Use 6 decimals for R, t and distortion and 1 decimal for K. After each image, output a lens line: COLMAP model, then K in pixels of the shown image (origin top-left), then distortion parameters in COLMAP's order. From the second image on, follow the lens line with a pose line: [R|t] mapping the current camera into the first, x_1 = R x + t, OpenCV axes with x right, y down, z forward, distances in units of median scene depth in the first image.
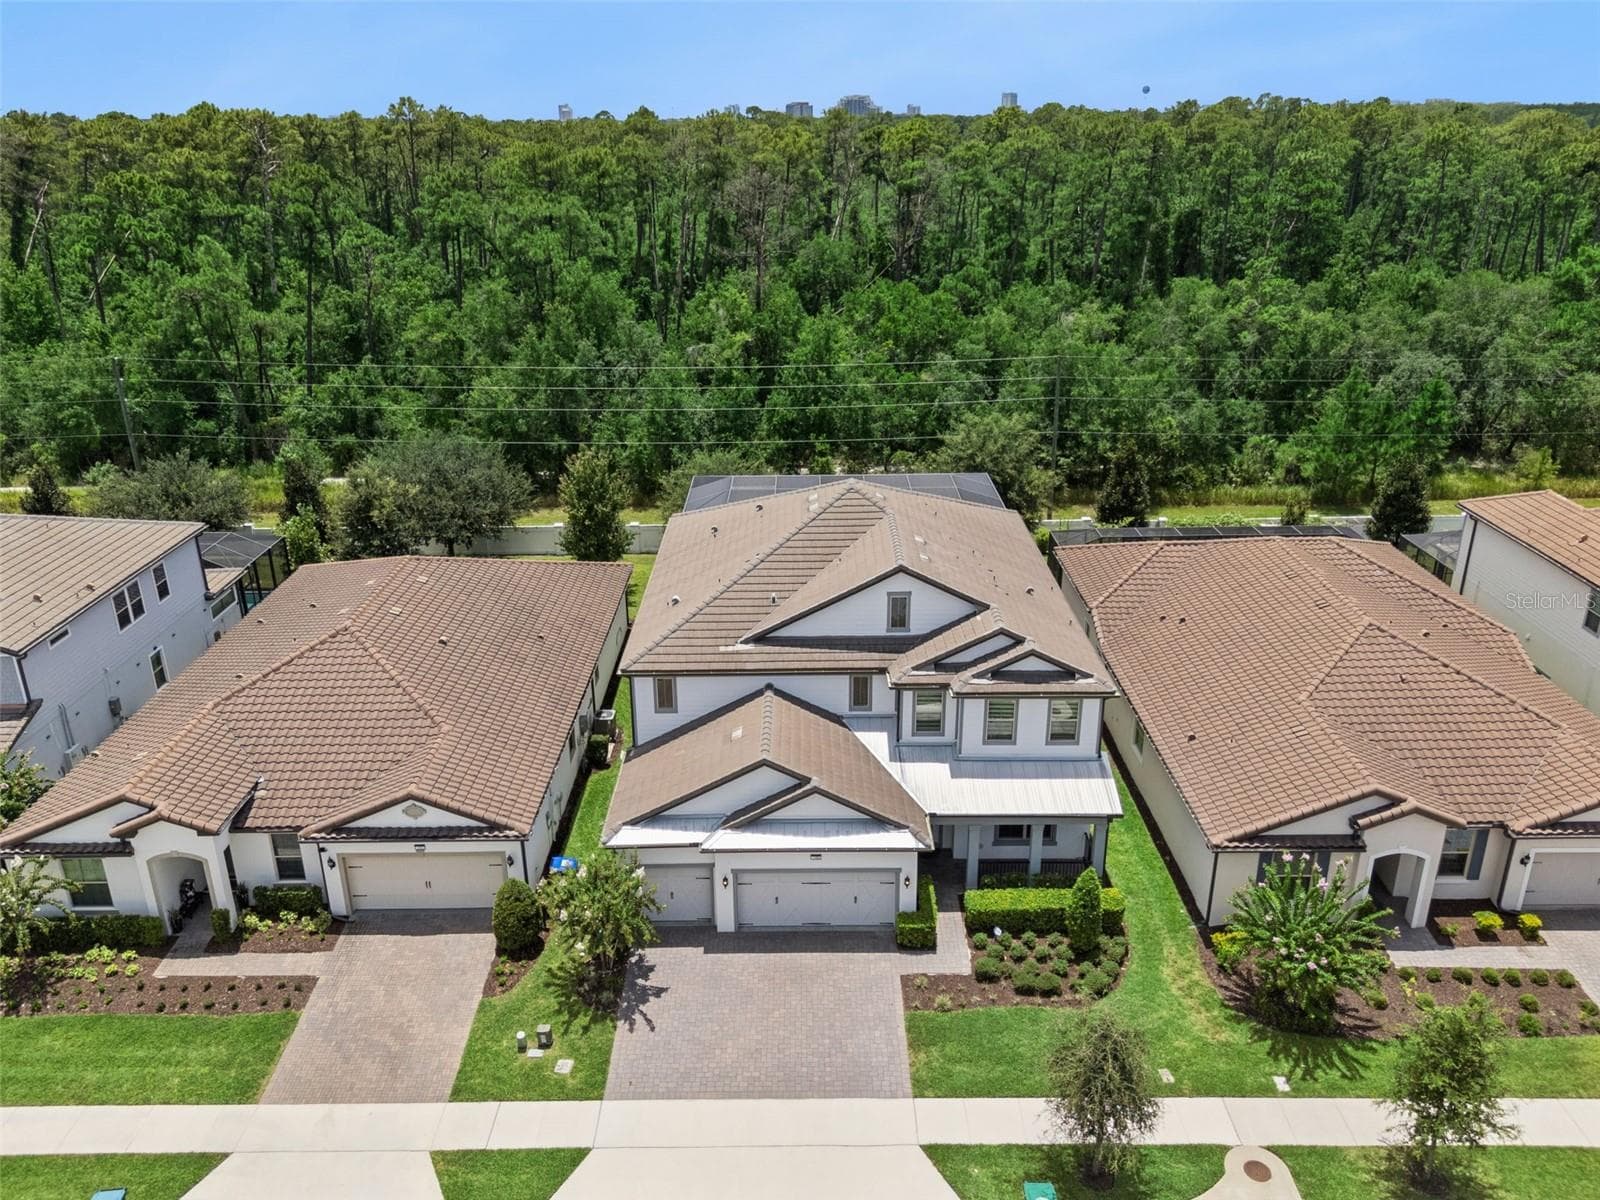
lens RADIAL K [[1182.7, 0, 804.3], [0, 1182.7, 578.3], [0, 0, 1]] dist [0.066921, -0.062598]
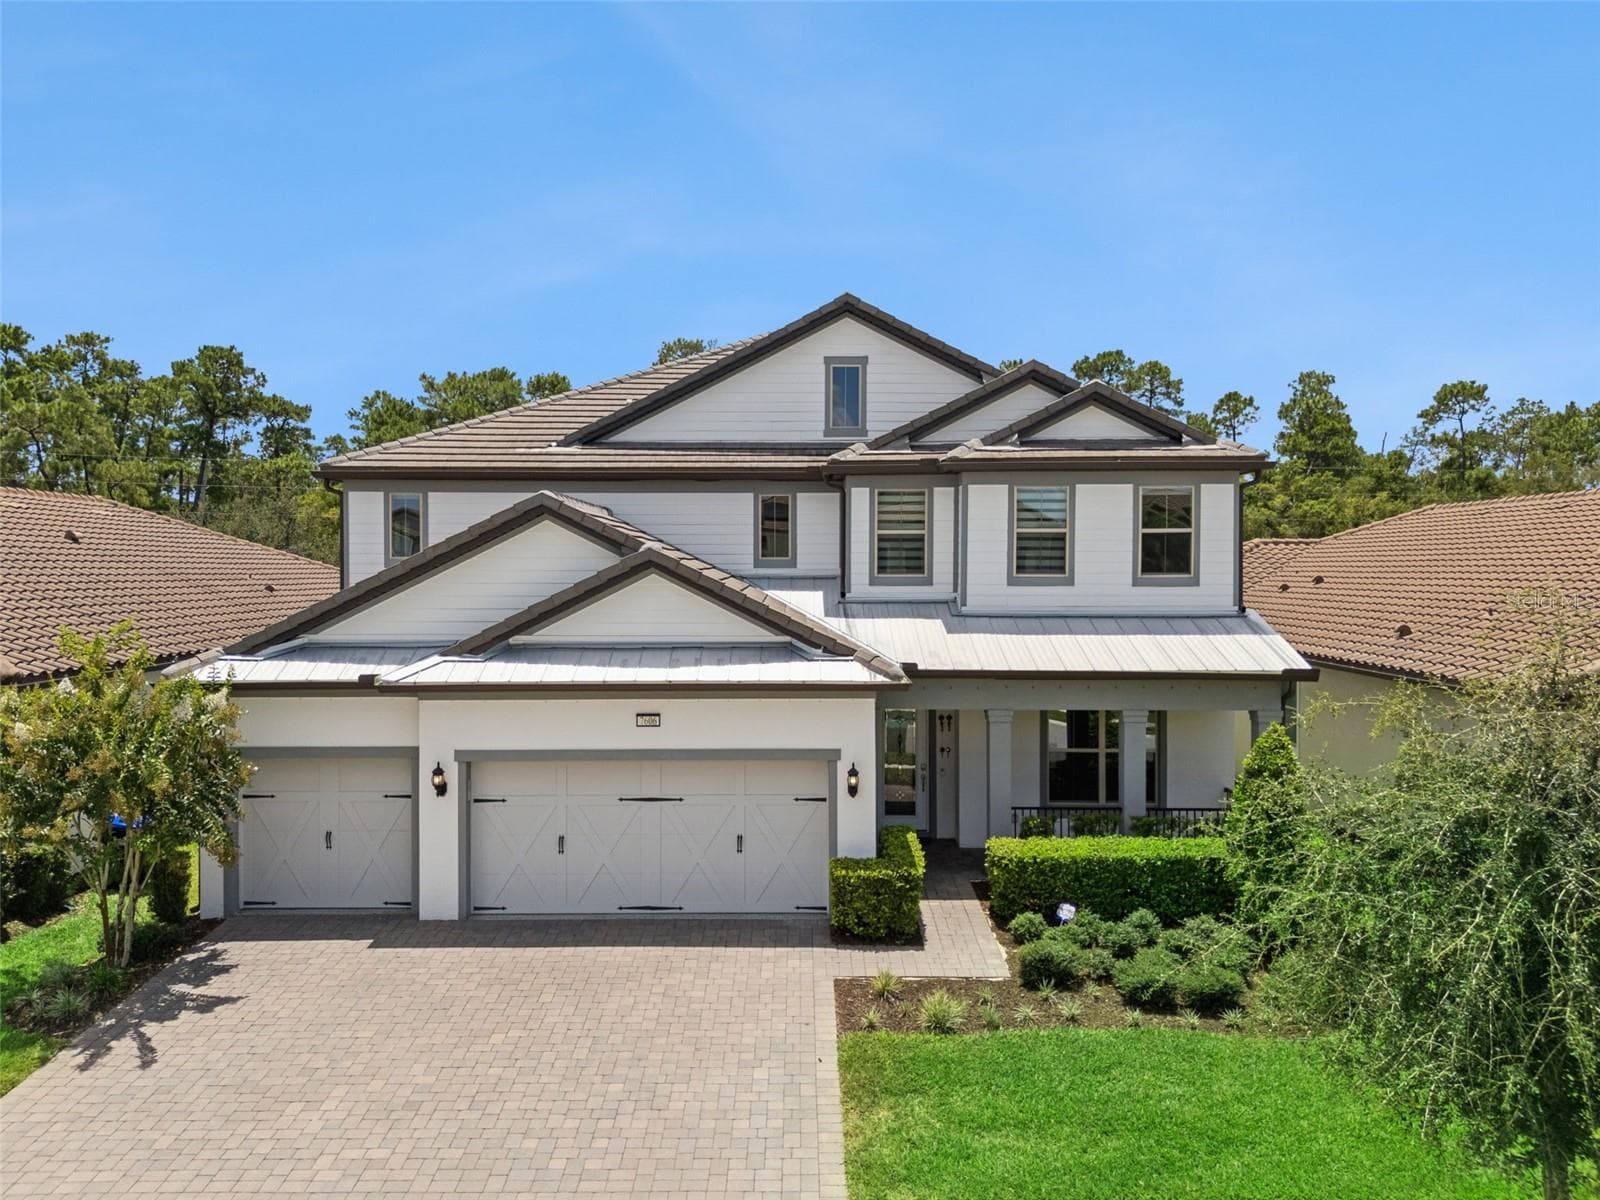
lens RADIAL K [[1173.8, 0, 800.0], [0, 1173.8, 600.0], [0, 0, 1]] dist [0.057735, -0.049443]
pose [[0.999970, 0.006966, -0.003531, 0.067361], [-0.007744, 0.942965, -0.332803, 0.334783], [0.001011, 0.332820, 0.942990, 0.562177]]
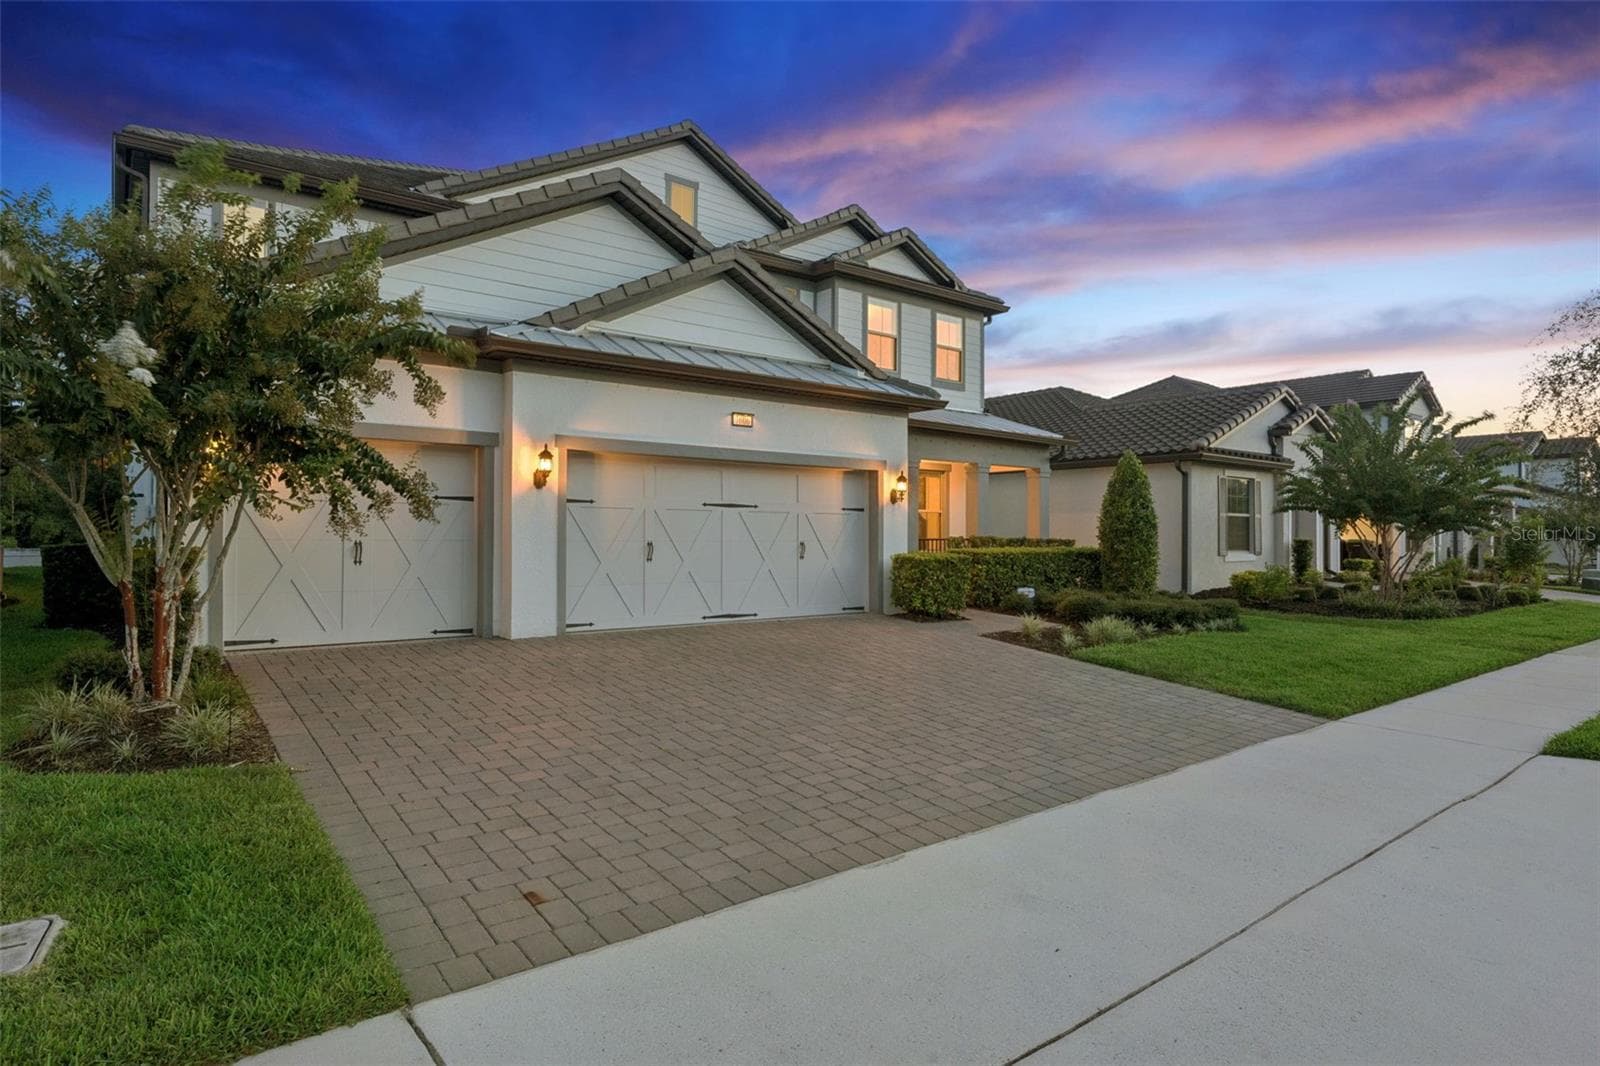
lens RADIAL K [[871.7, 0, 800.0], [0, 871.7, 533.0], [0, 0, 1]] dist [-0.001504, -0.000107]
pose [[0.784381, 0.013238, 0.620139, -0.169600], [0.211123, 0.934381, -0.286984, 0.365856], [-0.583244, 0.356031, 0.730115, 0.760230]]
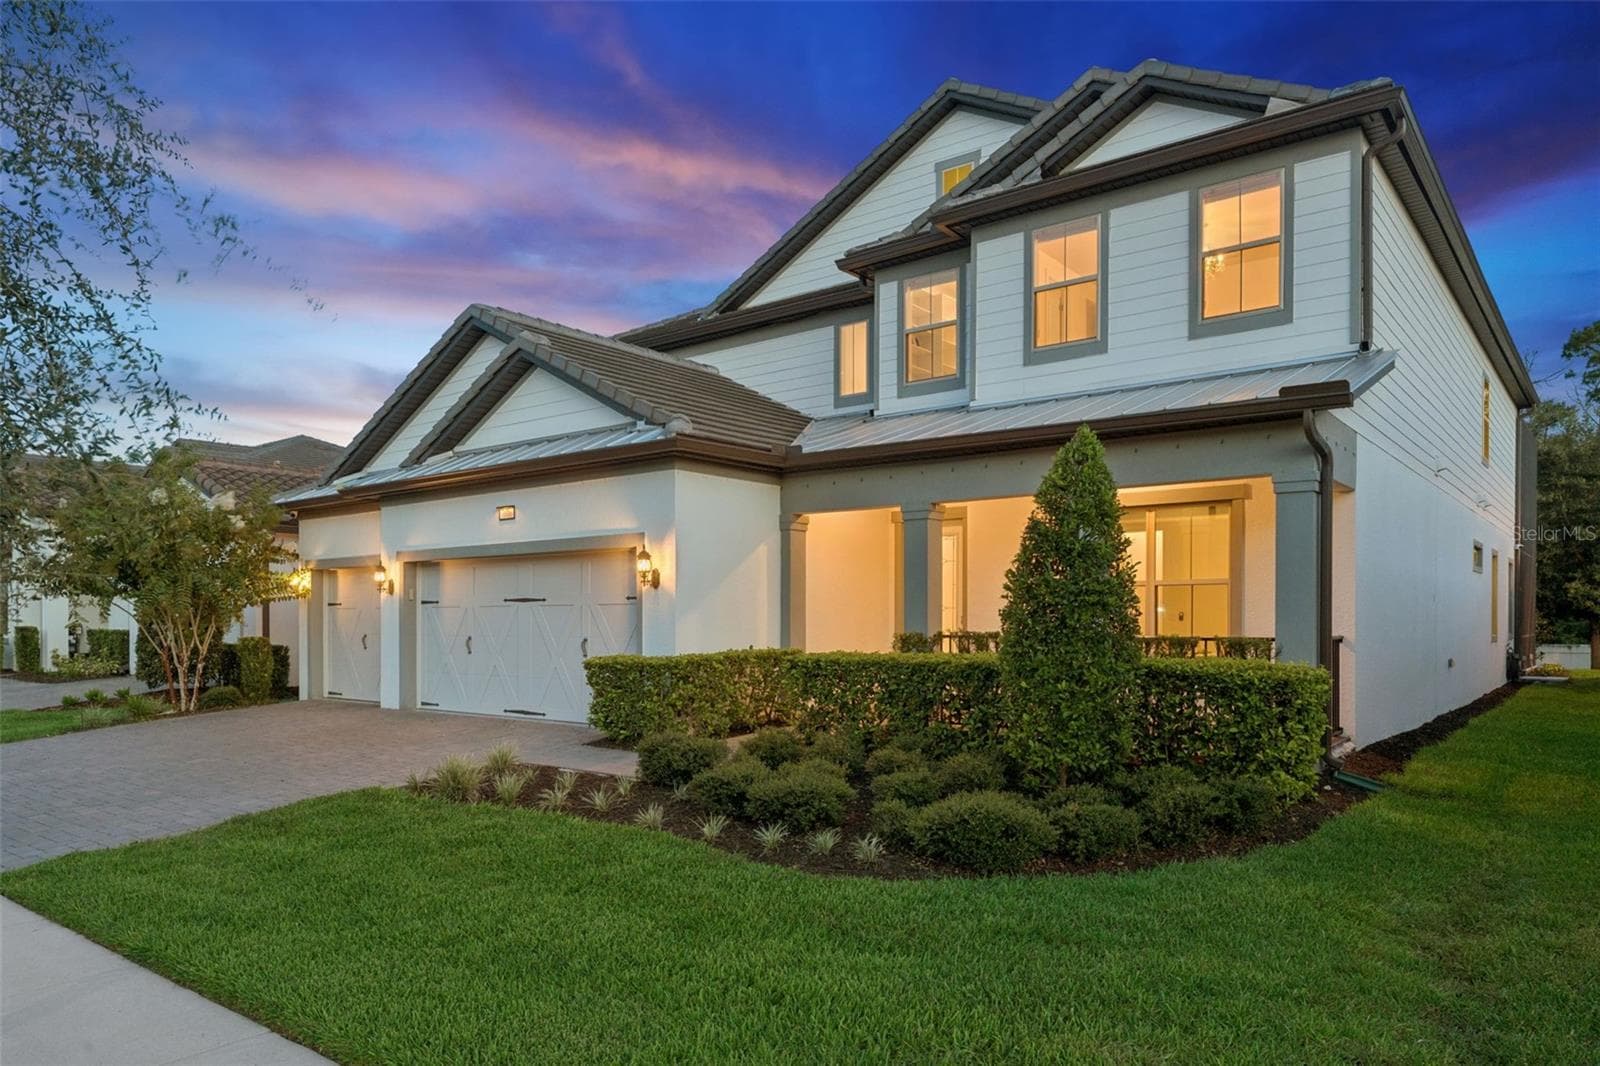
lens RADIAL K [[1058.5, 0, 801.5], [0, 1058.5, 627.3], [0, 0, 1]] dist [-0.000590, -0.000157]
pose [[0.787569, 0.009002, -0.616161, 0.321343], [-0.225141, 0.934973, -0.274111, 0.349665], [0.573626, 0.354604, 0.738382, 0.785915]]
